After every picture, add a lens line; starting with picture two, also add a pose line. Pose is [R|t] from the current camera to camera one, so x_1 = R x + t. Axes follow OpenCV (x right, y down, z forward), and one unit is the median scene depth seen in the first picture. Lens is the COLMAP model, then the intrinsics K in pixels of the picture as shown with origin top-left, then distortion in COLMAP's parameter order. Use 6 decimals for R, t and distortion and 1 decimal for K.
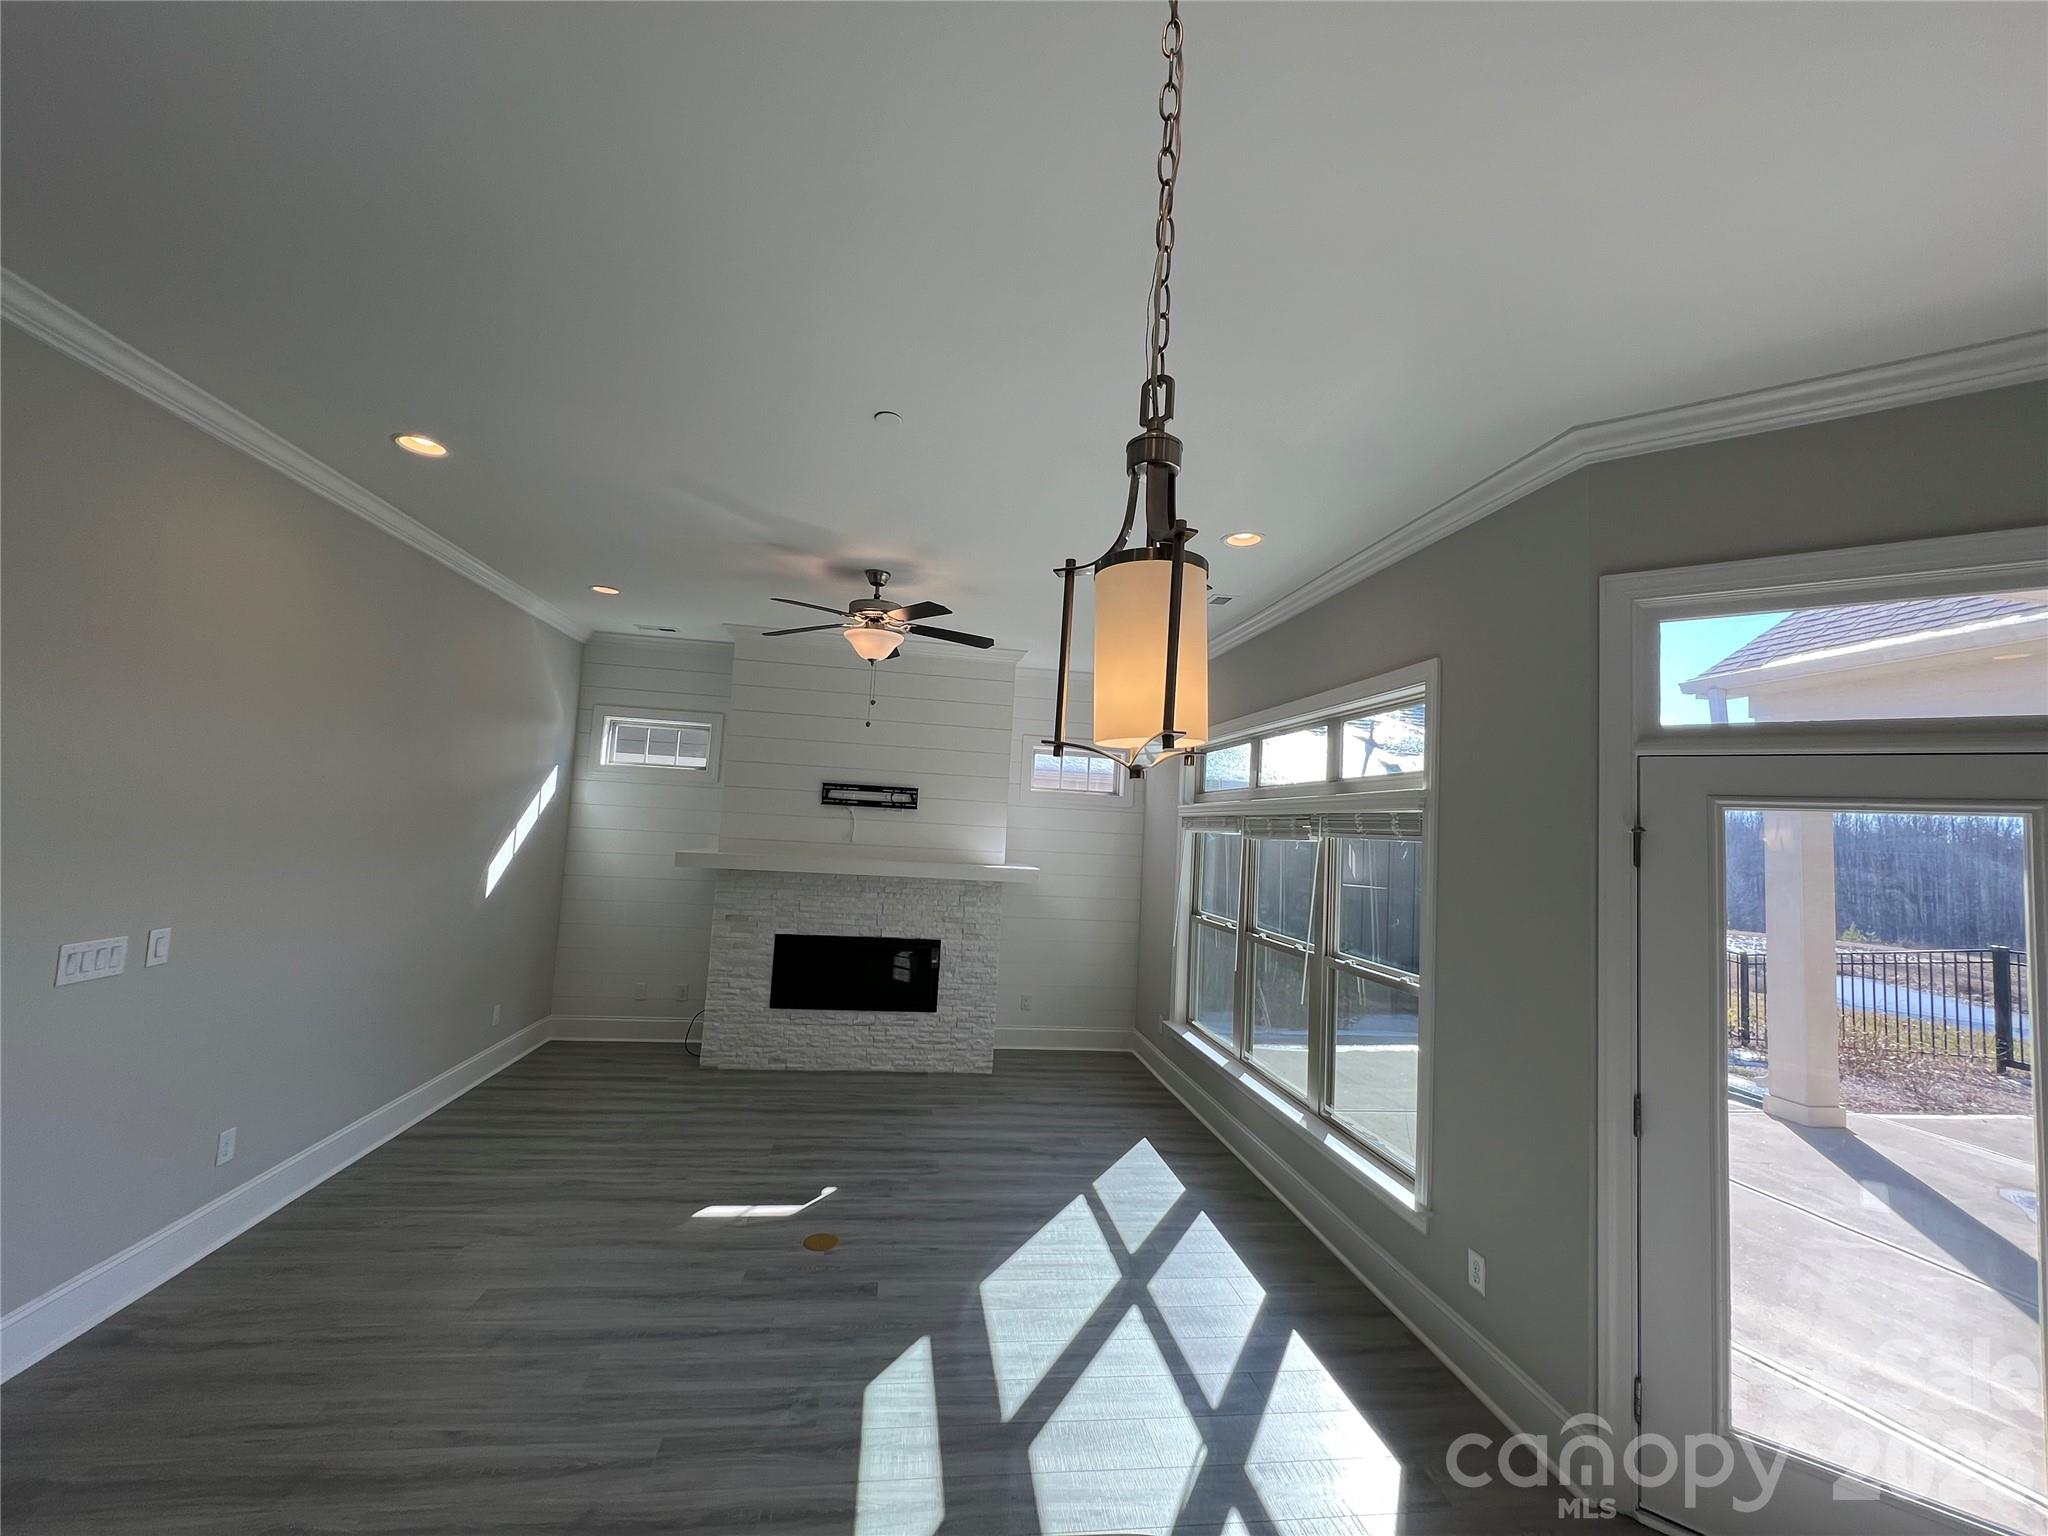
lens RADIAL K [[815.5, 0, 1012.9], [0, 815.5, 760.8], [0, 0, 1]] dist [-0.002878, 0.000173]
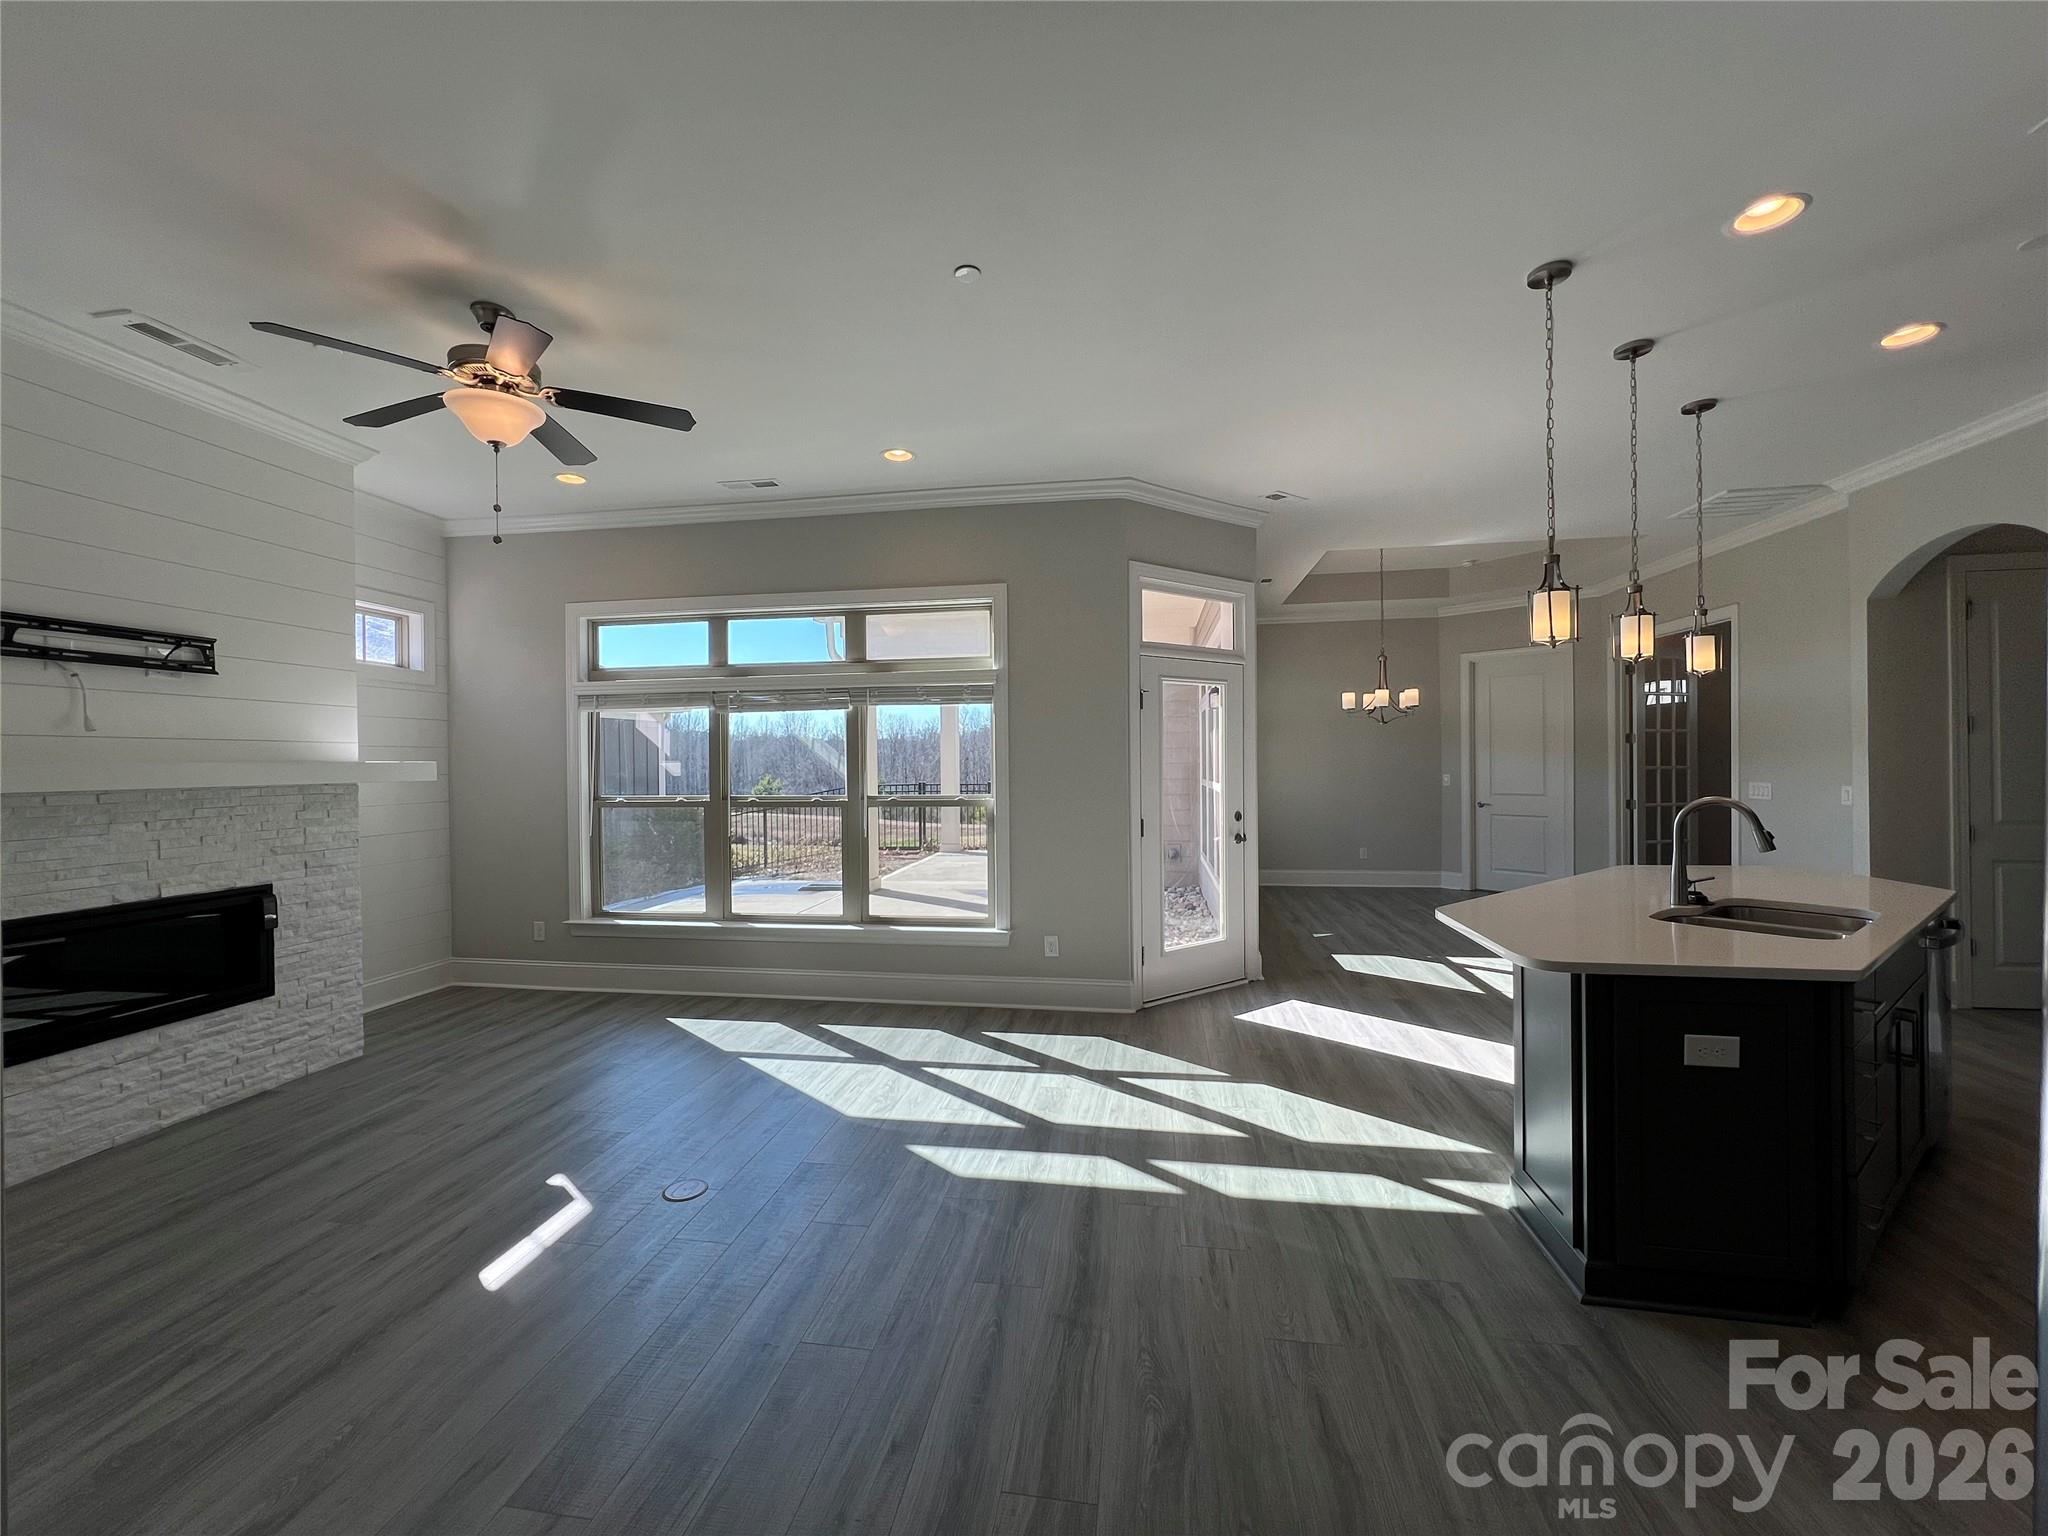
lens RADIAL K [[820.7, 0, 1014.8], [0, 820.7, 761.7], [0, 0, 1]] dist [-0.001667, -0.000296]
pose [[0.298613, -0.059830, 0.952497, -0.530564], [-0.052438, 0.995497, 0.078971, 0.046771], [-0.952933, -0.073529, 0.294130, 0.279456]]
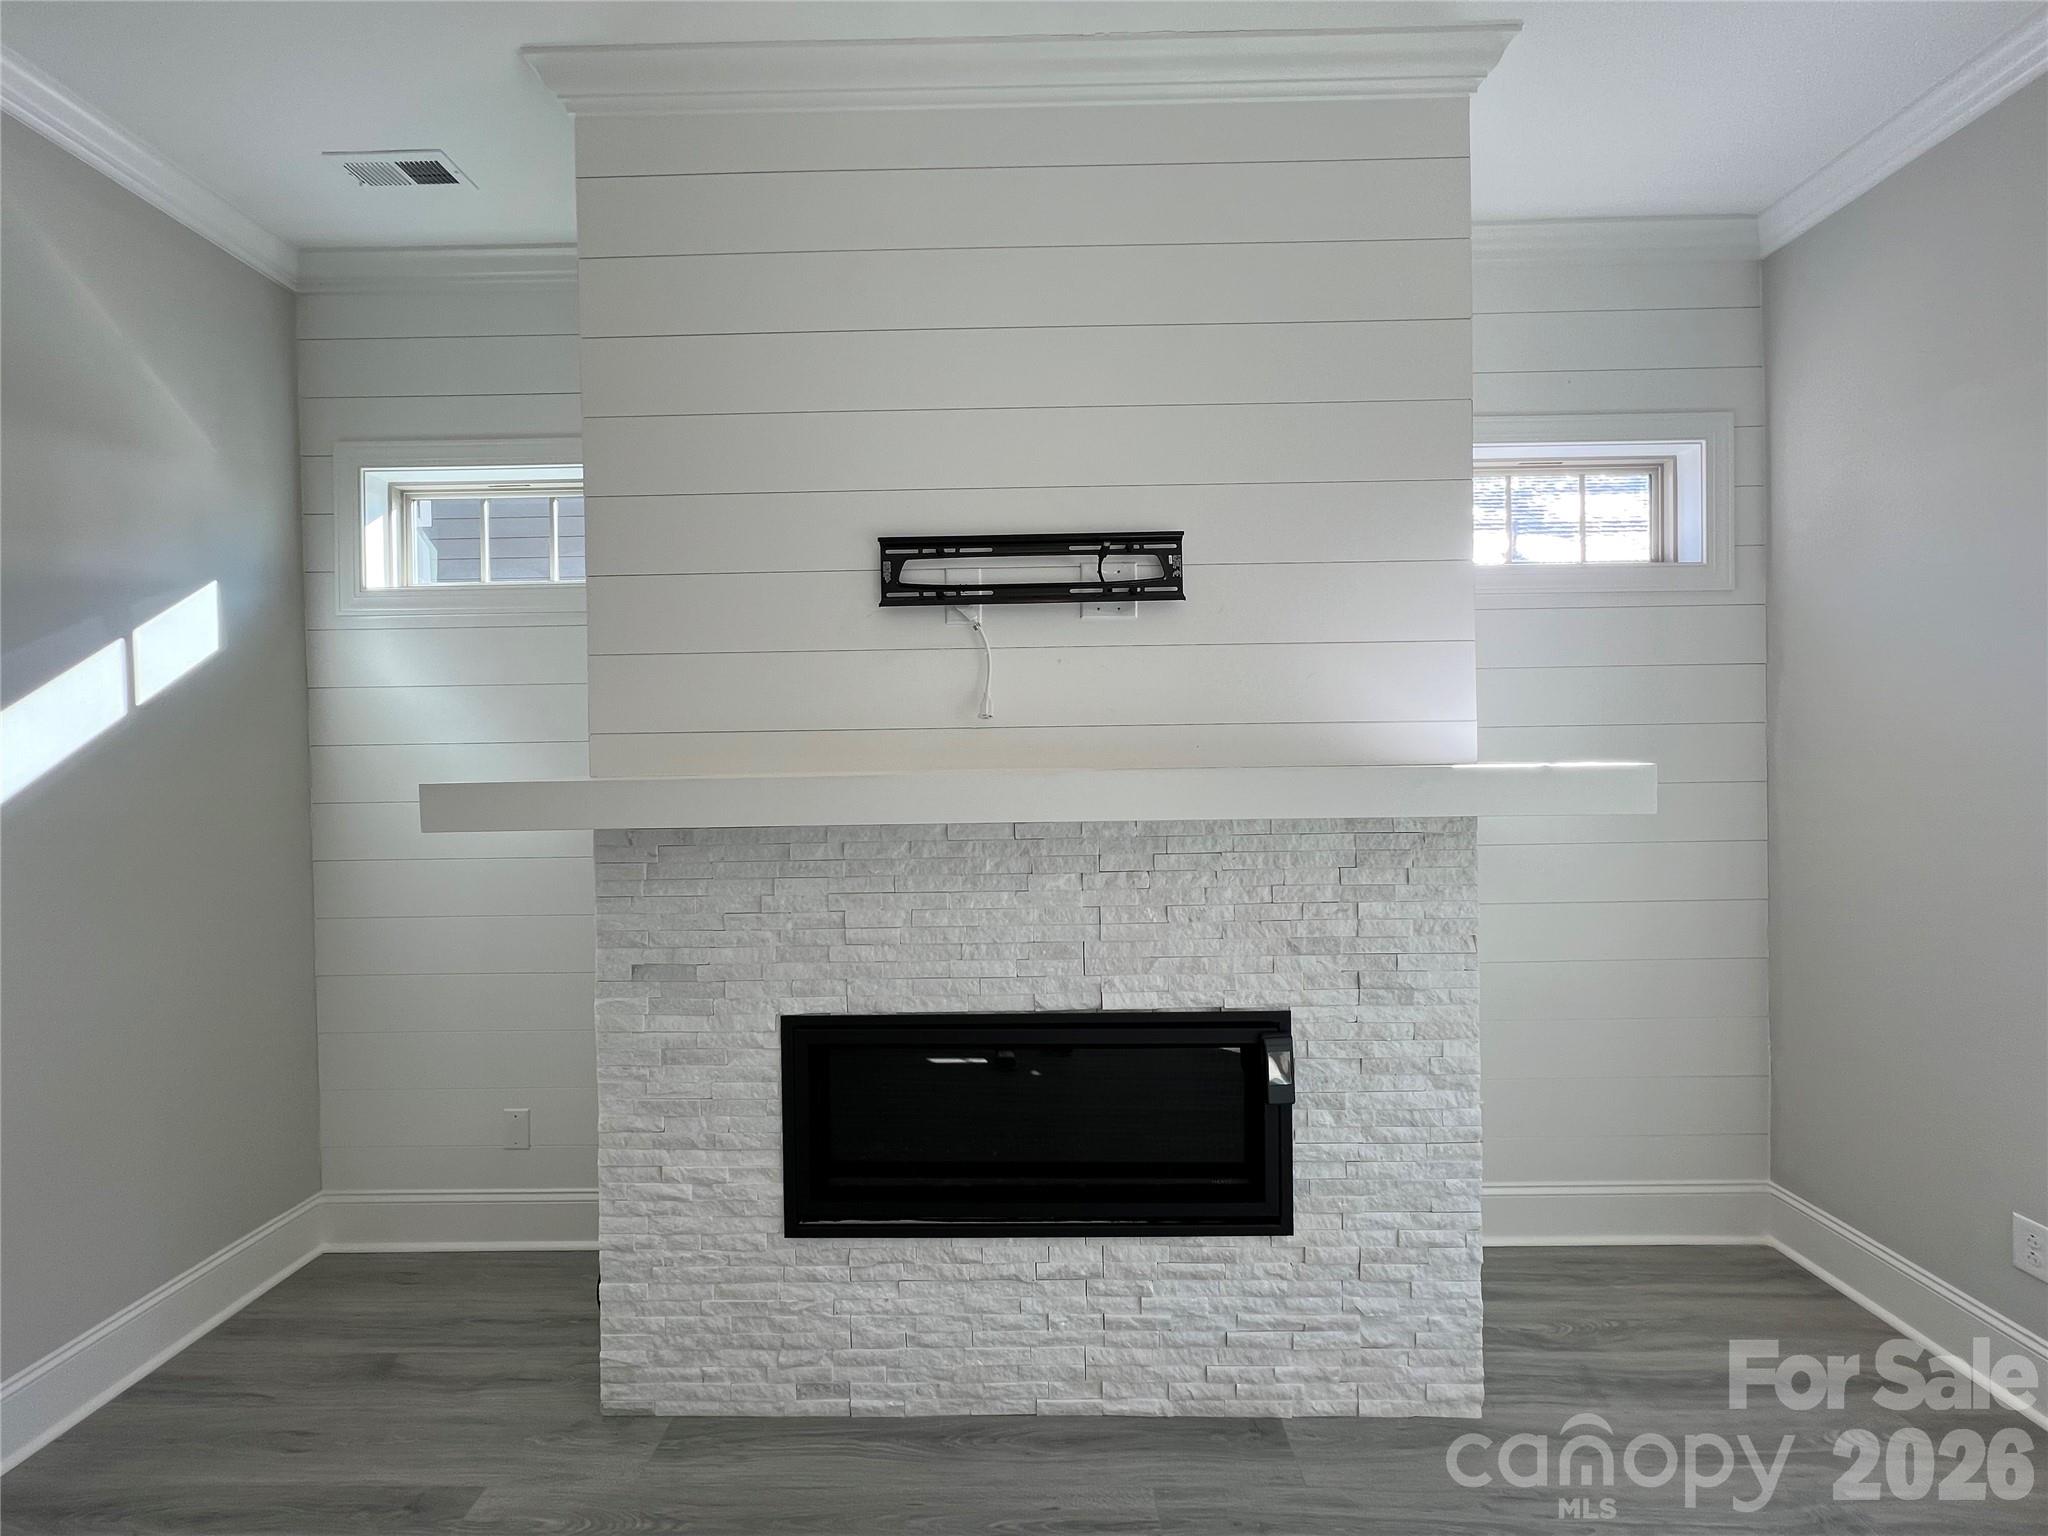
lens RADIAL K [[820.7, 0, 1022.9], [0, 820.7, 763.2], [0, 0, 1]] dist [-0.001667, -0.000296]
pose [[0.985565, -0.068255, -0.154926, -0.138317], [0.082551, 0.992712, 0.087798, 0.091526], [0.147804, -0.099320, 0.984017, 0.703080]]
